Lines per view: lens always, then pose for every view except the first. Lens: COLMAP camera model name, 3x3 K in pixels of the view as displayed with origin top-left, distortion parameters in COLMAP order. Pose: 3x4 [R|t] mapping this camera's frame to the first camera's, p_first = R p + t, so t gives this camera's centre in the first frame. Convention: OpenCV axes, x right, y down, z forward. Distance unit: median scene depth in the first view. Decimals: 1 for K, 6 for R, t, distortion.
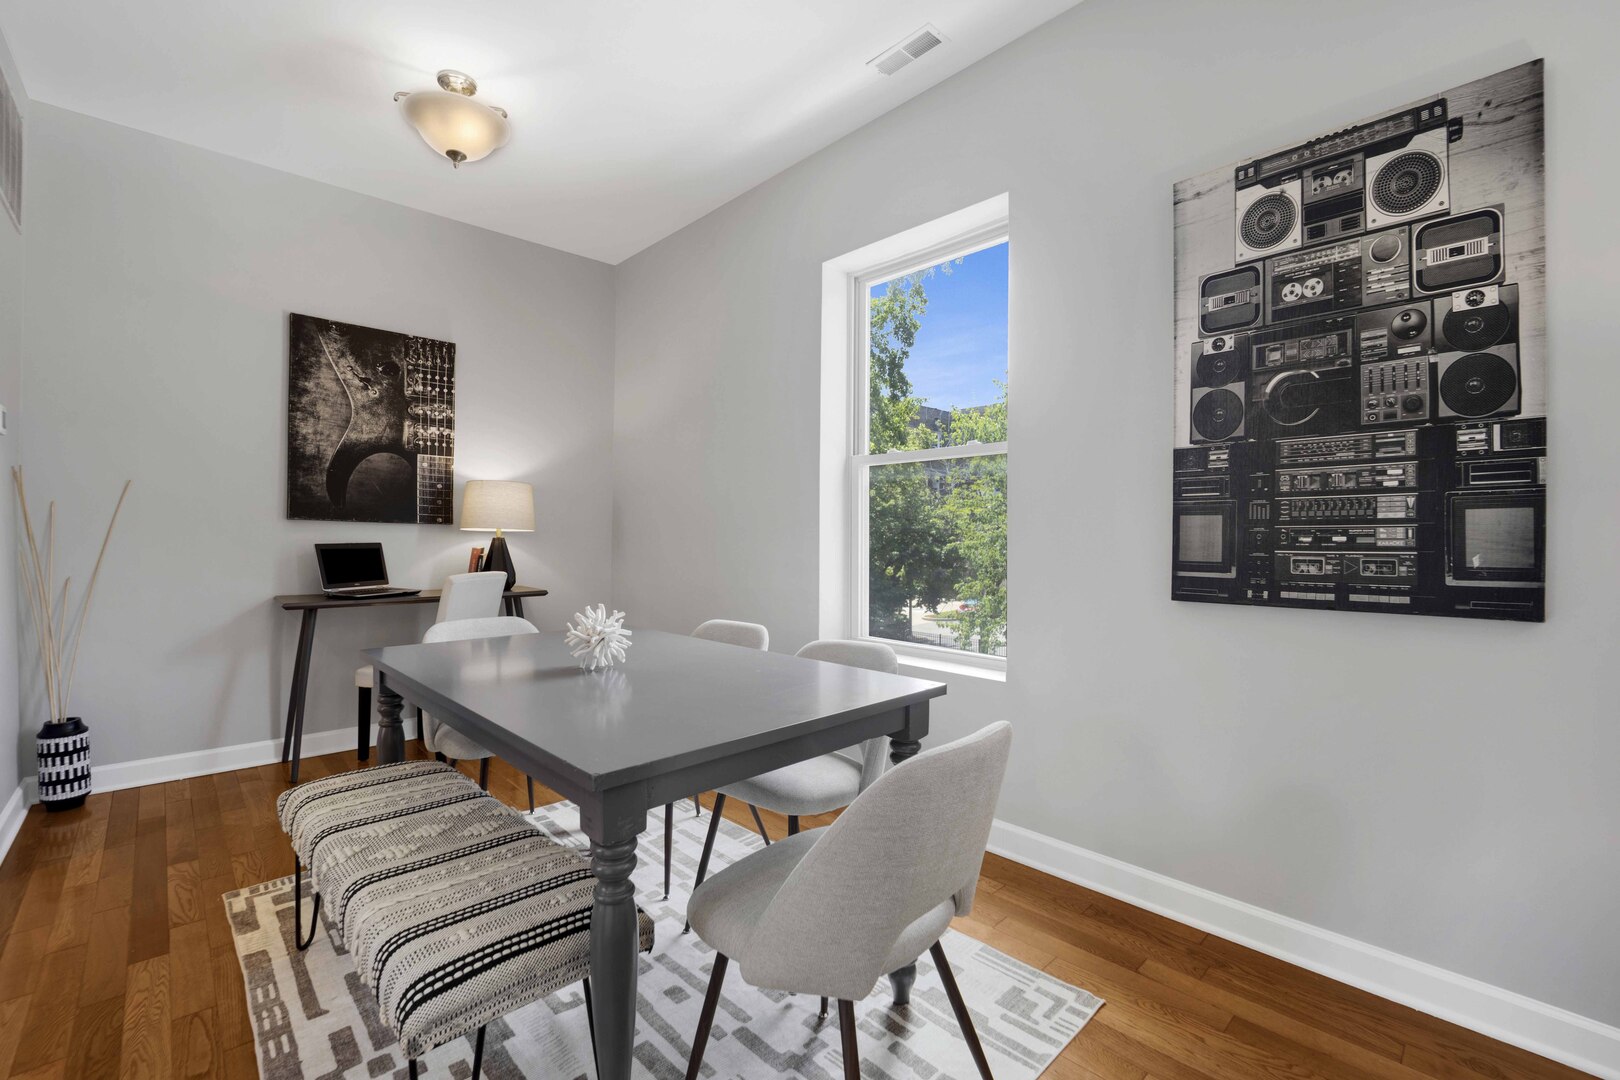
lens RADIAL K [[694.9, 0, 813.6], [0, 694.9, 539.1], [0, 0, 1]] dist [-0.024140, -0.000493]
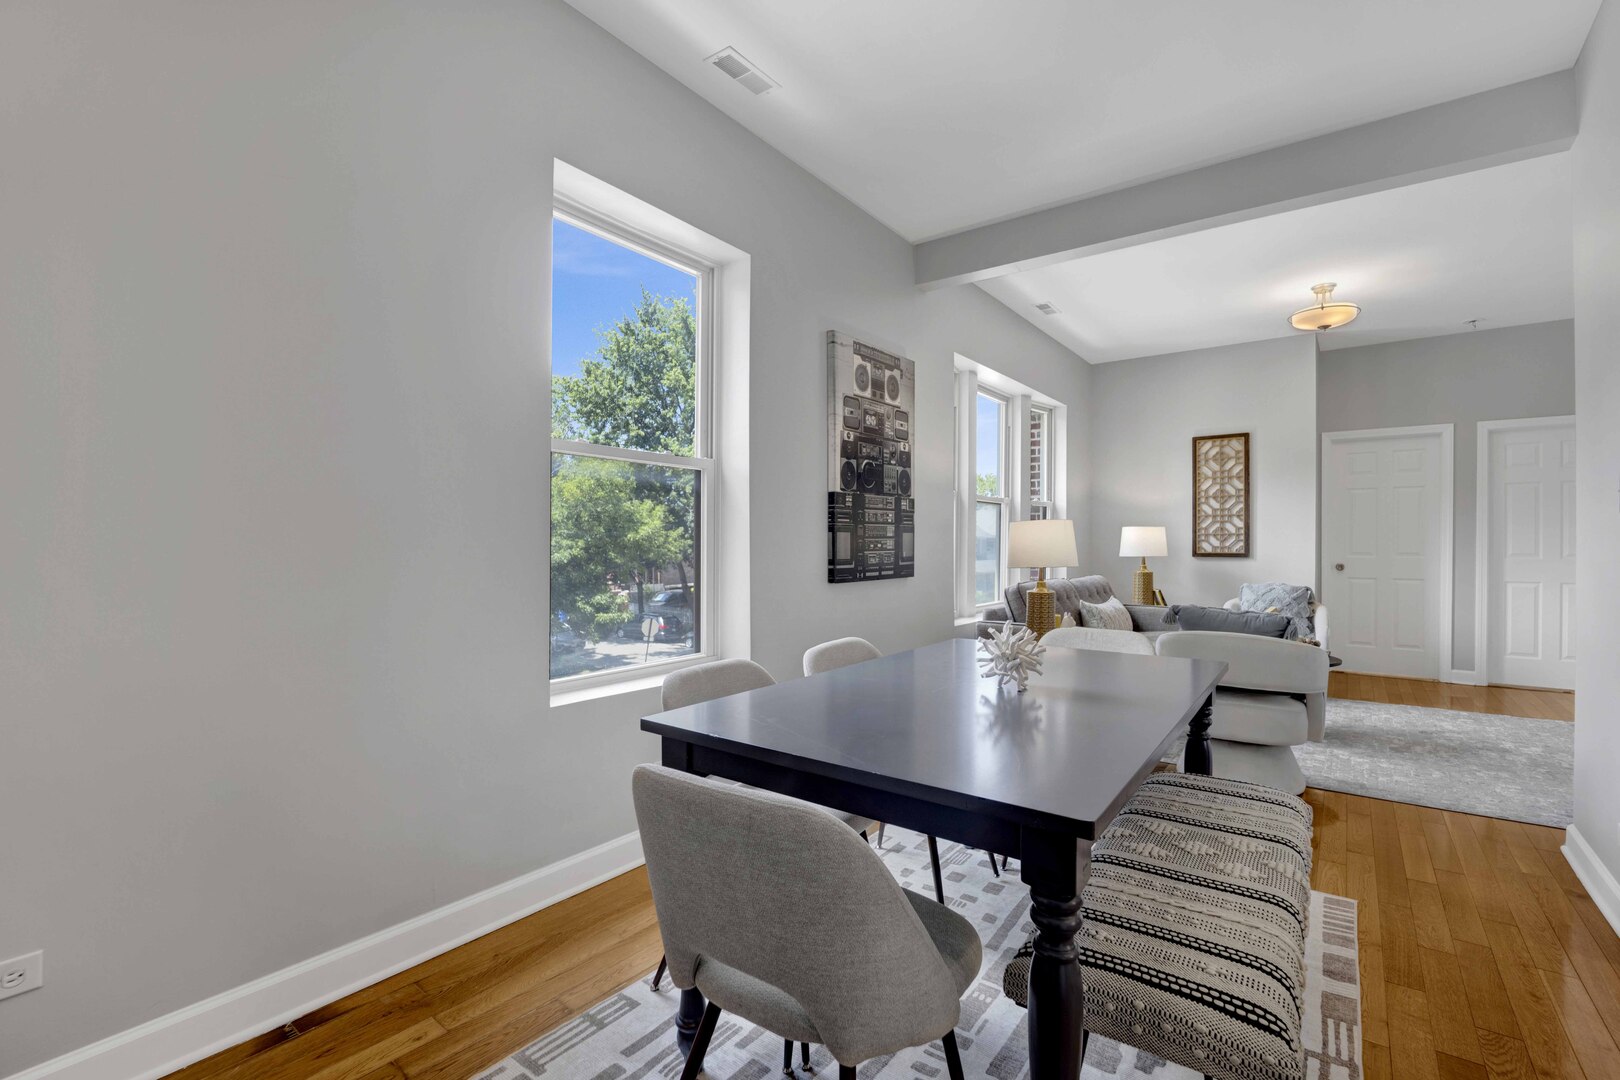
lens RADIAL K [[701.3, 0, 810.0], [0, 701.3, 540.0], [0, 0, 1]] dist [-0.021580, 0.000007]
pose [[-0.151807, -0.001012, 0.988410, -1.148052], [0.000206, 0.999999, 0.001055, -0.016893], [-0.988410, 0.000364, -0.151807, 1.340652]]
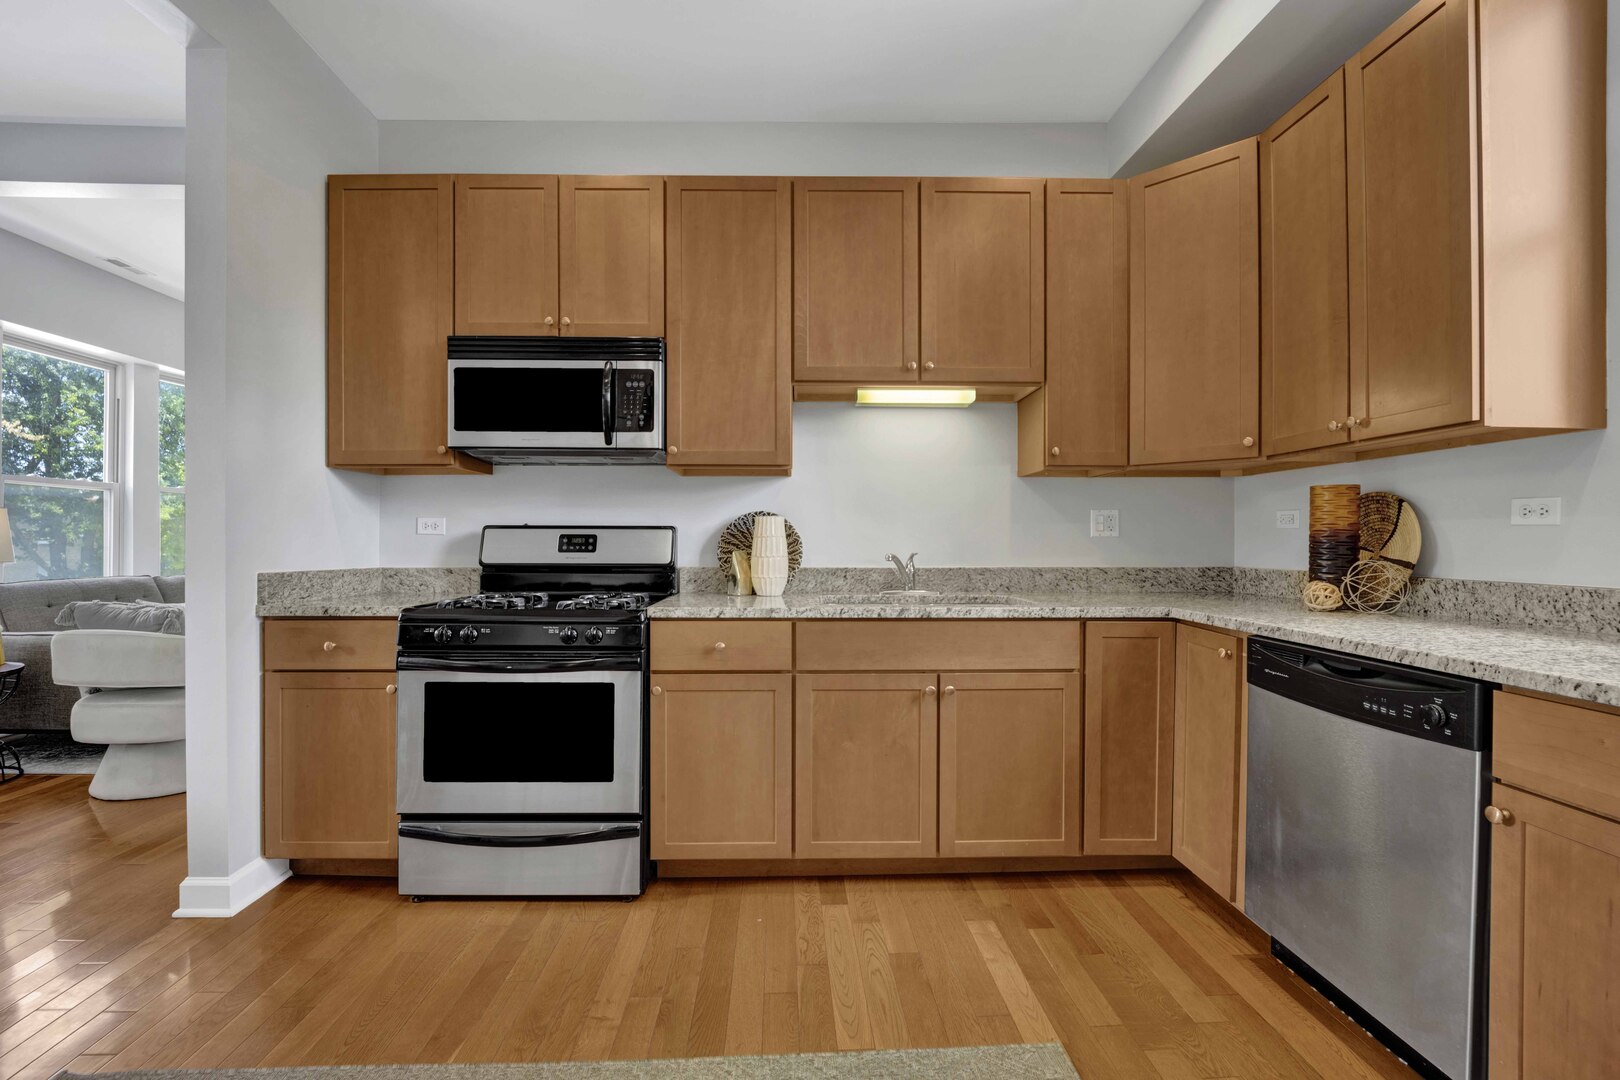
lens RADIAL K [[682.6, 0, 801.2], [0, 682.6, 541.9], [0, 0, 1]] dist [-0.022770, -0.000386]
pose [[-0.745966, -0.009765, 0.665913, -1.808112], [-0.006537, 0.999952, 0.007341, -0.012651], [-0.665952, 0.001123, -0.745993, 0.213044]]
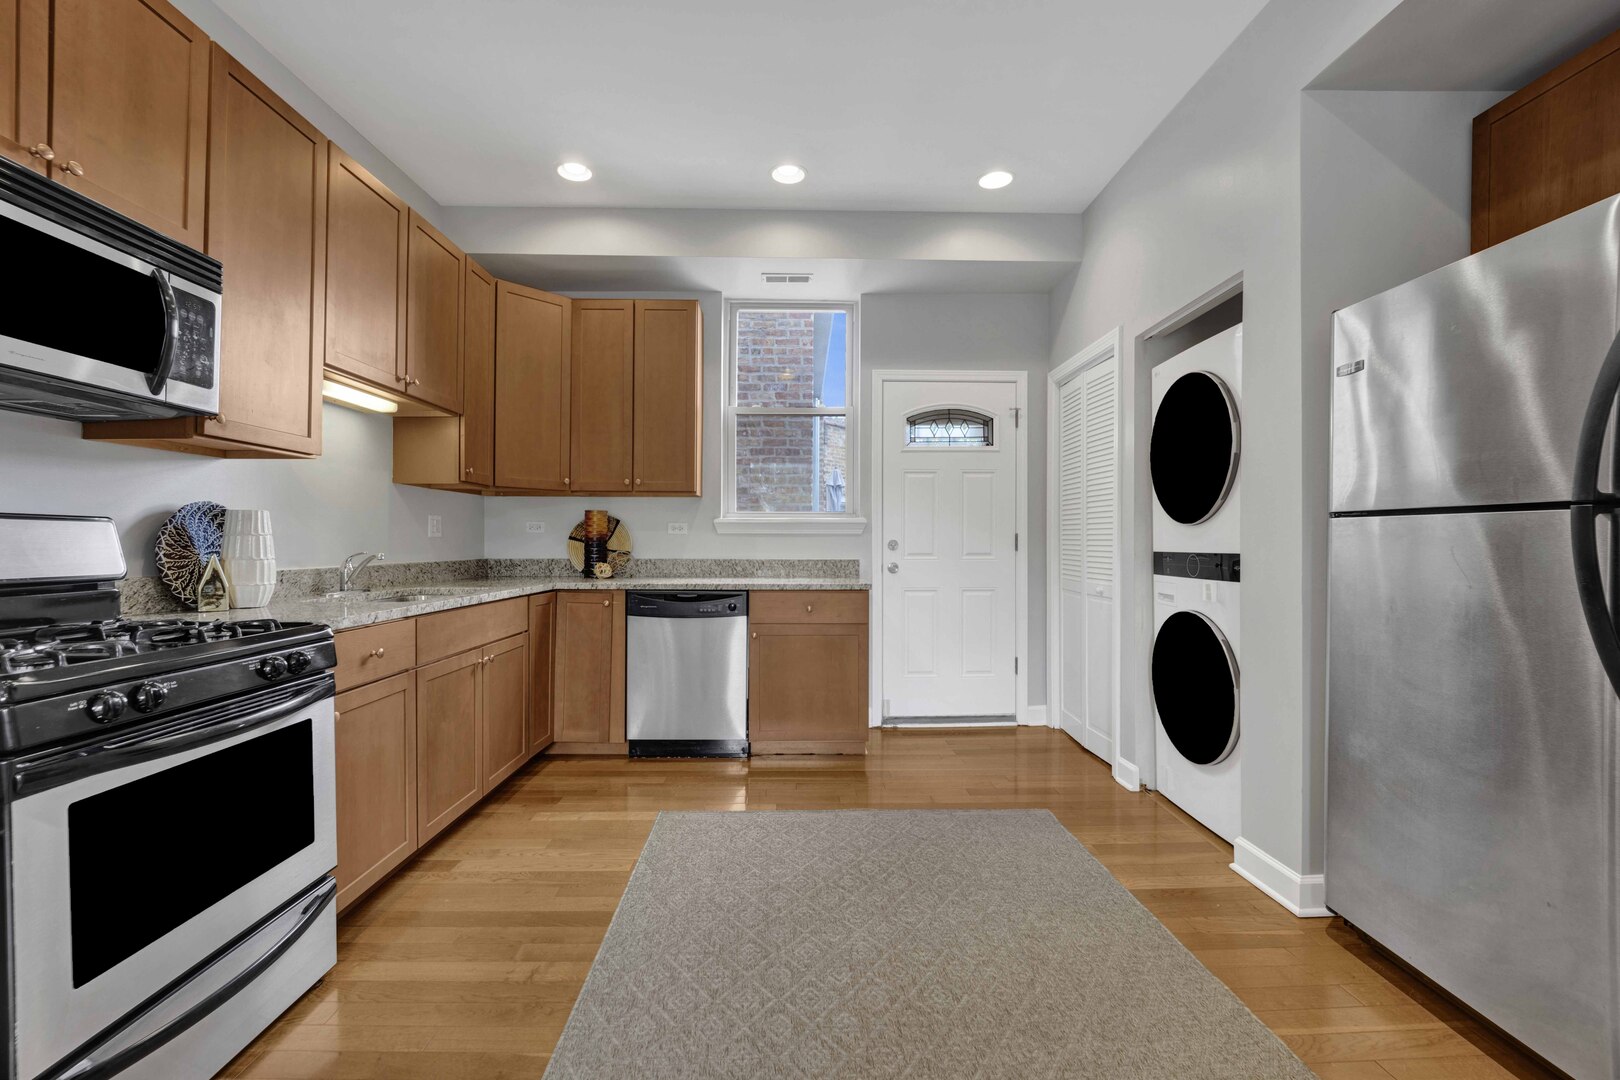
lens RADIAL K [[682.6, 0, 801.2], [0, 682.6, 541.9], [0, 0, 1]] dist [-0.022770, -0.000386]
pose [[-0.678848, -0.008897, -0.734225, -0.669352], [-0.006902, 0.999960, -0.005737, -0.001137], [0.734247, 0.001173, -0.678882, 0.636243]]
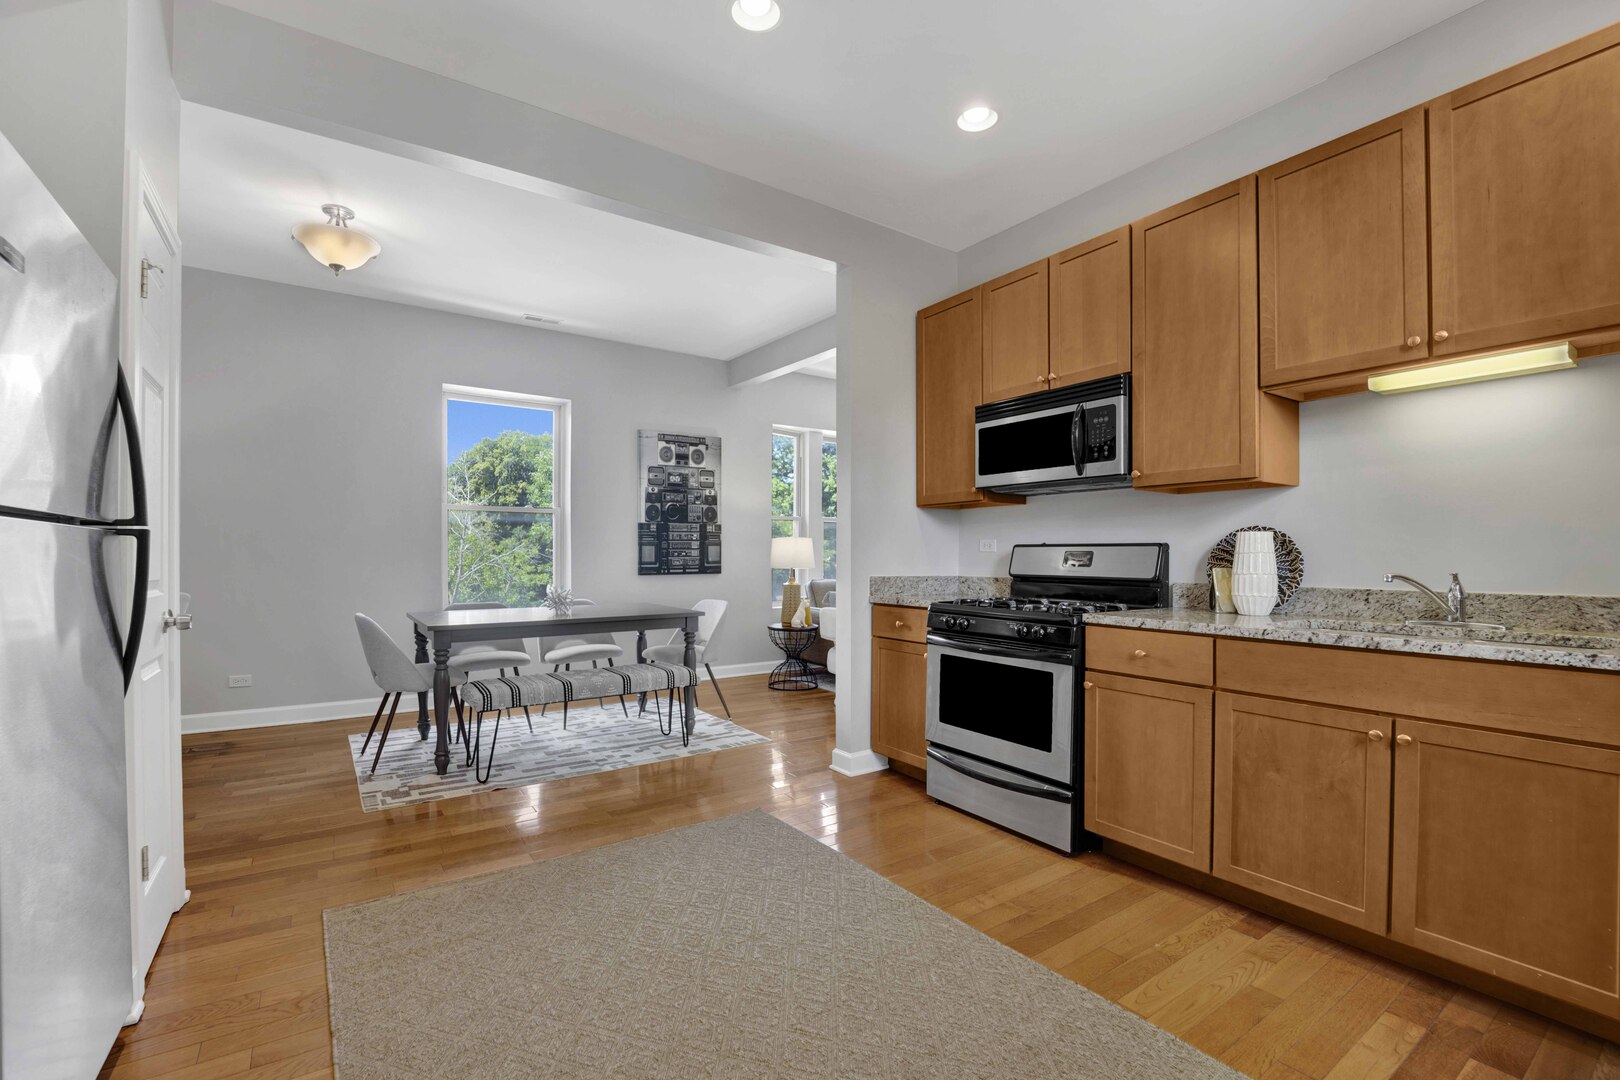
lens RADIAL K [[694.8, 0, 797.0], [0, 694.8, 560.5], [0, 0, 1]] dist [-0.020653, -0.000605]
pose [[0.161692, -0.015789, 0.986715, -2.277250], [0.000284, 0.999873, 0.015953, -0.019208], [-0.986841, -0.002299, 0.161676, -0.117829]]
